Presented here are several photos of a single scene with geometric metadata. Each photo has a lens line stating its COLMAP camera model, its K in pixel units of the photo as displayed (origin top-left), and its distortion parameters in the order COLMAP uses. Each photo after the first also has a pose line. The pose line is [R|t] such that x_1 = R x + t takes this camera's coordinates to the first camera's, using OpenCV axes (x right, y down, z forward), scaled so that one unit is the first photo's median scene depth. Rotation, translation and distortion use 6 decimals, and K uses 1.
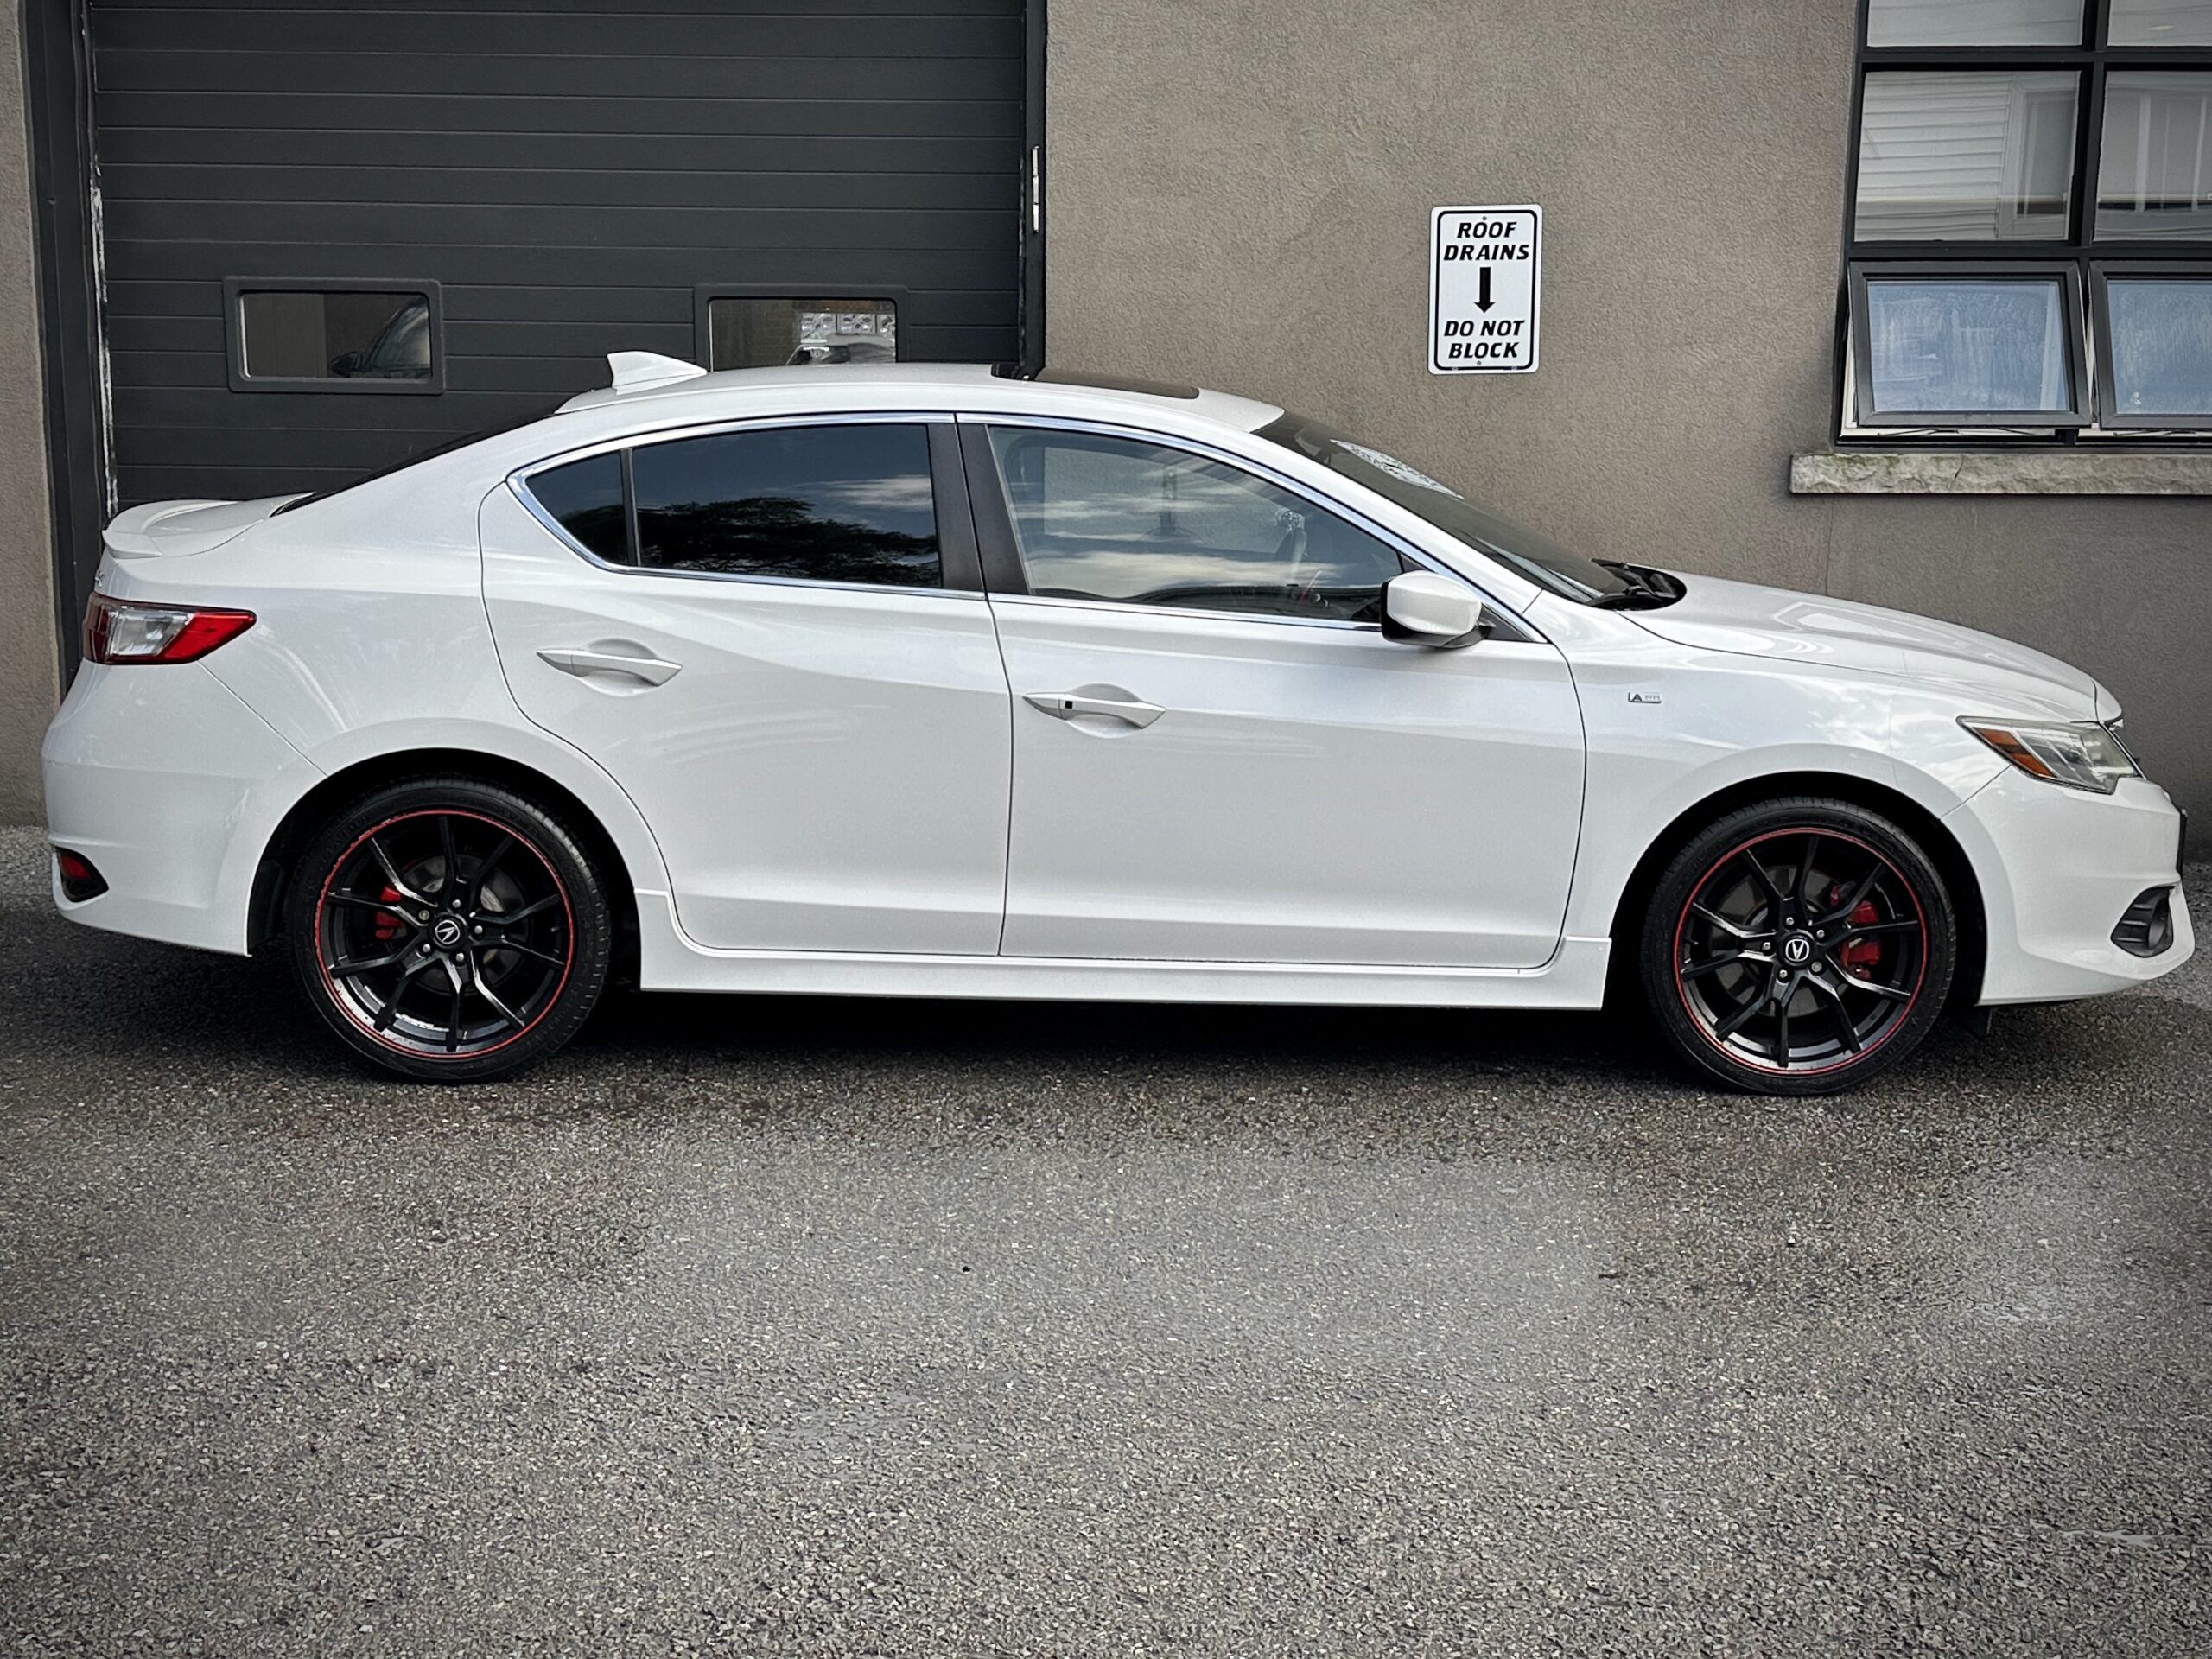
lens RADIAL K [[2941.7, 0, 1106.0], [0, 2941.7, 841.3], [0, 0, 1]] dist [0.111010, 0.000000]
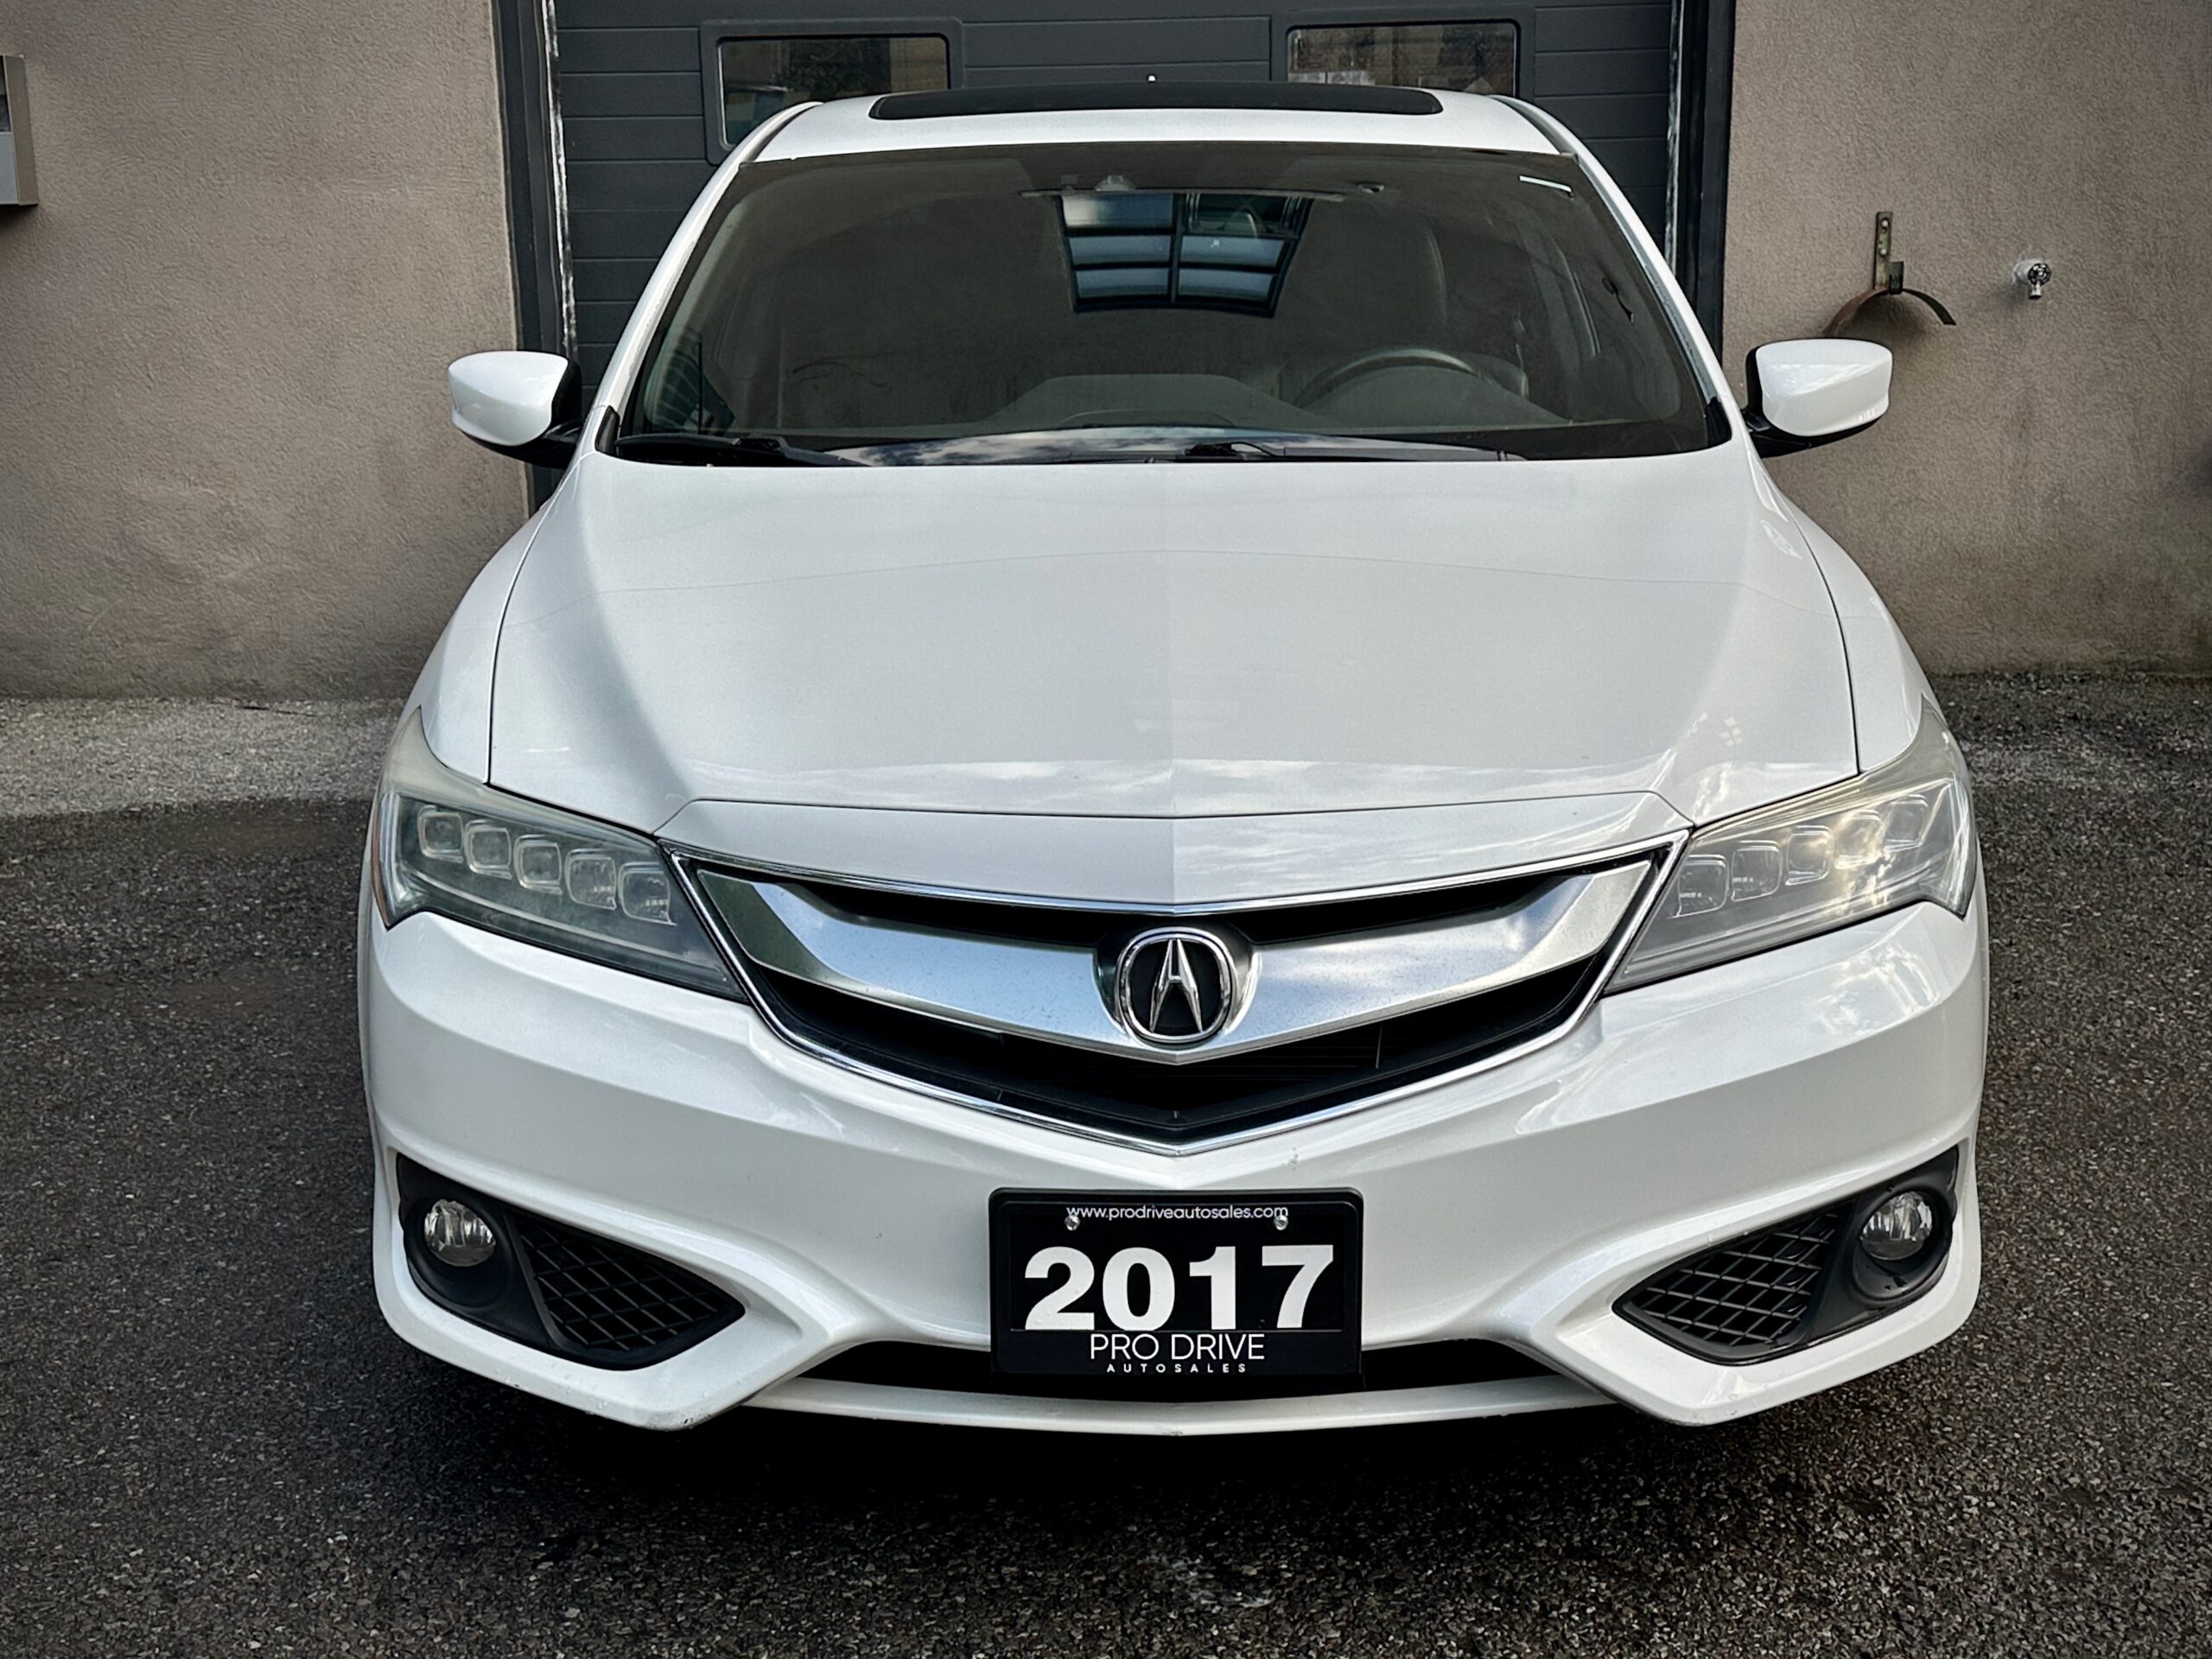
lens RADIAL K [[2941.7, 0, 1088.7], [0, 2941.7, 840.4], [0, 0, 1]] dist [0.111010, 0.000000]
pose [[0.999302, -0.029818, 0.022483, -0.362488], [0.028485, 0.997942, 0.057451, -0.014874], [-0.024149, -0.056771, 0.998095, 0.287771]]
